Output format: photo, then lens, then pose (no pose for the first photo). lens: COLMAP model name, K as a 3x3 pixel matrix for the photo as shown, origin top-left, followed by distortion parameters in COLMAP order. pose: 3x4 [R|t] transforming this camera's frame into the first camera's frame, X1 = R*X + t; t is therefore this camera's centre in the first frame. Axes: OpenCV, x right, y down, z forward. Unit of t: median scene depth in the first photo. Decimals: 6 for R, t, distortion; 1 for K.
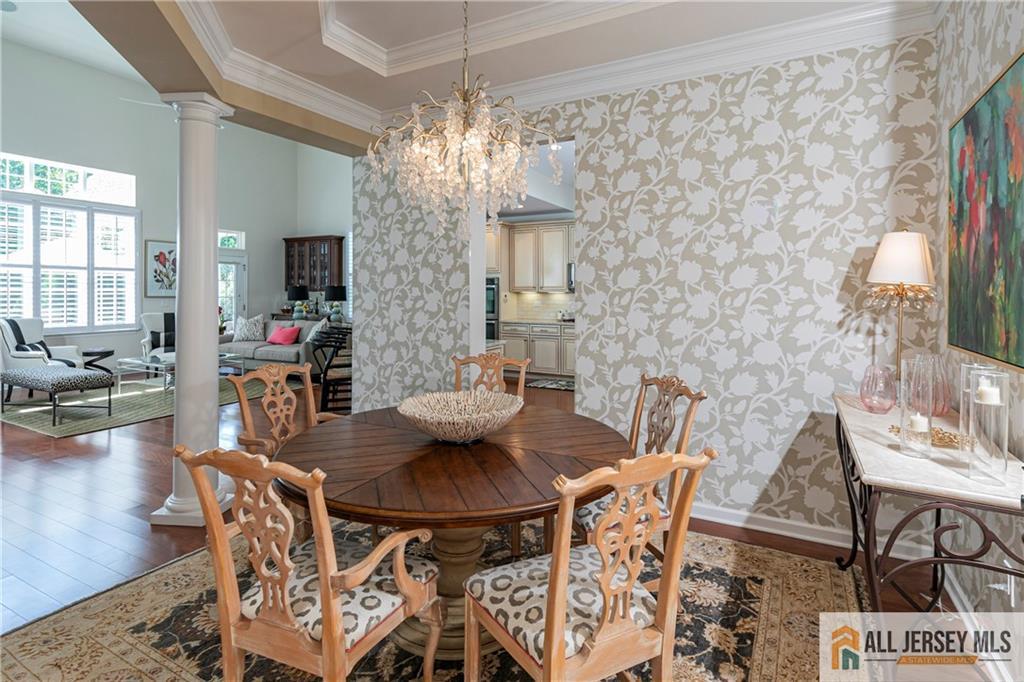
lens RADIAL K [[538.4, 0, 516.3], [0, 538.4, 289.1], [0, 0, 1]] dist [0.016029, -0.003740]
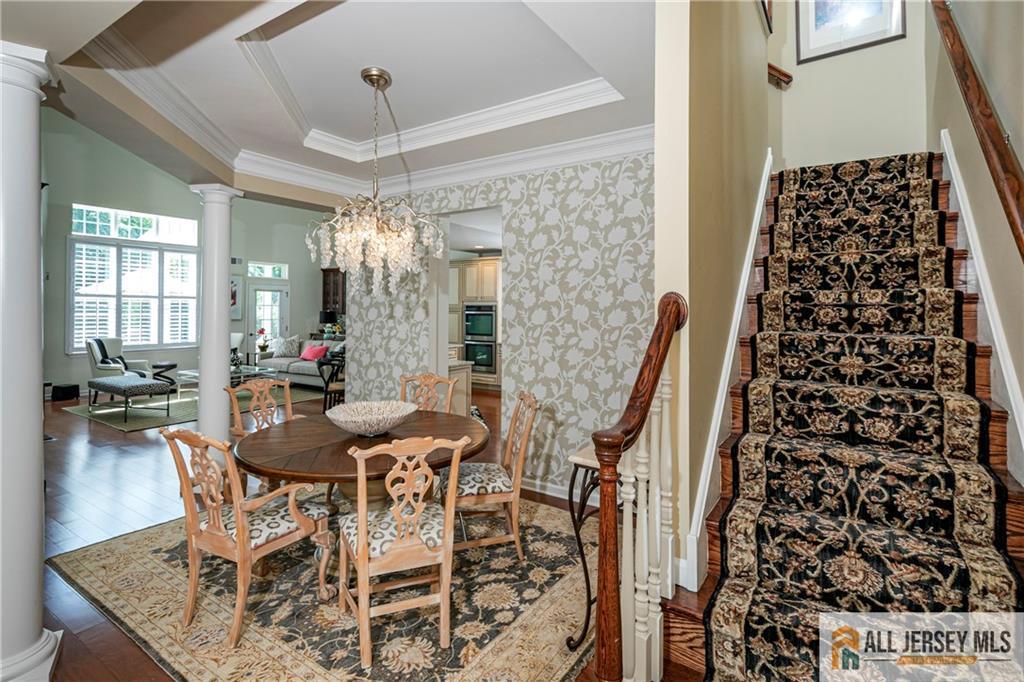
lens RADIAL K [[511.0, 0, 519.6], [0, 511.0, 303.2], [0, 0, 1]] dist [0.013225, -0.003854]
pose [[0.997128, 0.005923, -0.075509, 0.132532], [-0.006653, 0.999933, -0.009420, -0.020966], [0.075448, 0.009895, 0.997101, -0.115653]]
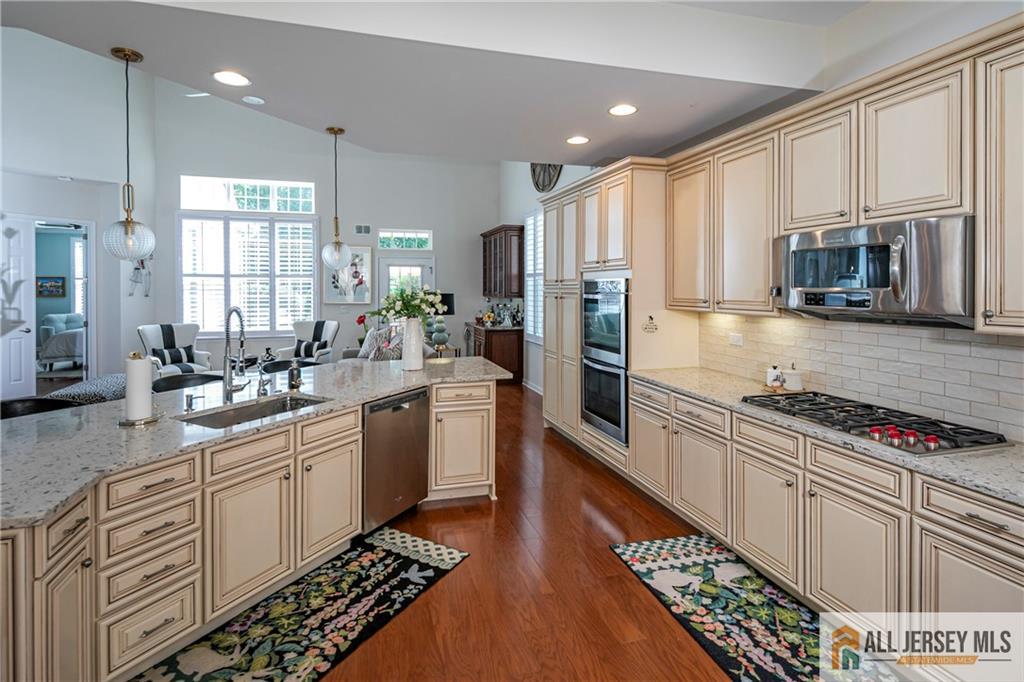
lens RADIAL K [[511.0, 0, 491.5], [0, 511.0, 291.2], [0, 0, 1]] dist [0.013225, -0.003854]
pose [[0.661523, 0.005097, -0.749907, 0.294128], [0.000311, 0.999975, 0.007072, -0.018593], [0.749924, -0.004912, 0.661505, 0.815685]]
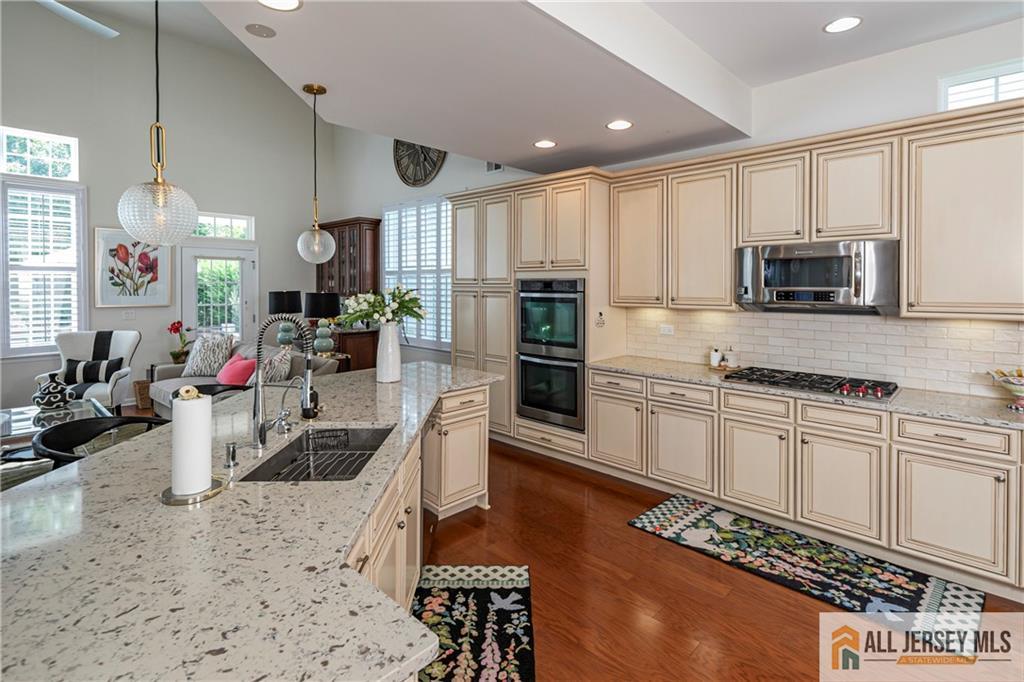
lens RADIAL K [[511.0, 0, 507.8], [0, 511.0, 290.8], [0, 0, 1]] dist [0.013225, -0.003854]
pose [[0.954210, 0.004840, -0.299099, 0.055139], [-0.002420, 0.999961, 0.008461, -0.018431], [0.299128, -0.007350, 0.954185, 0.684704]]
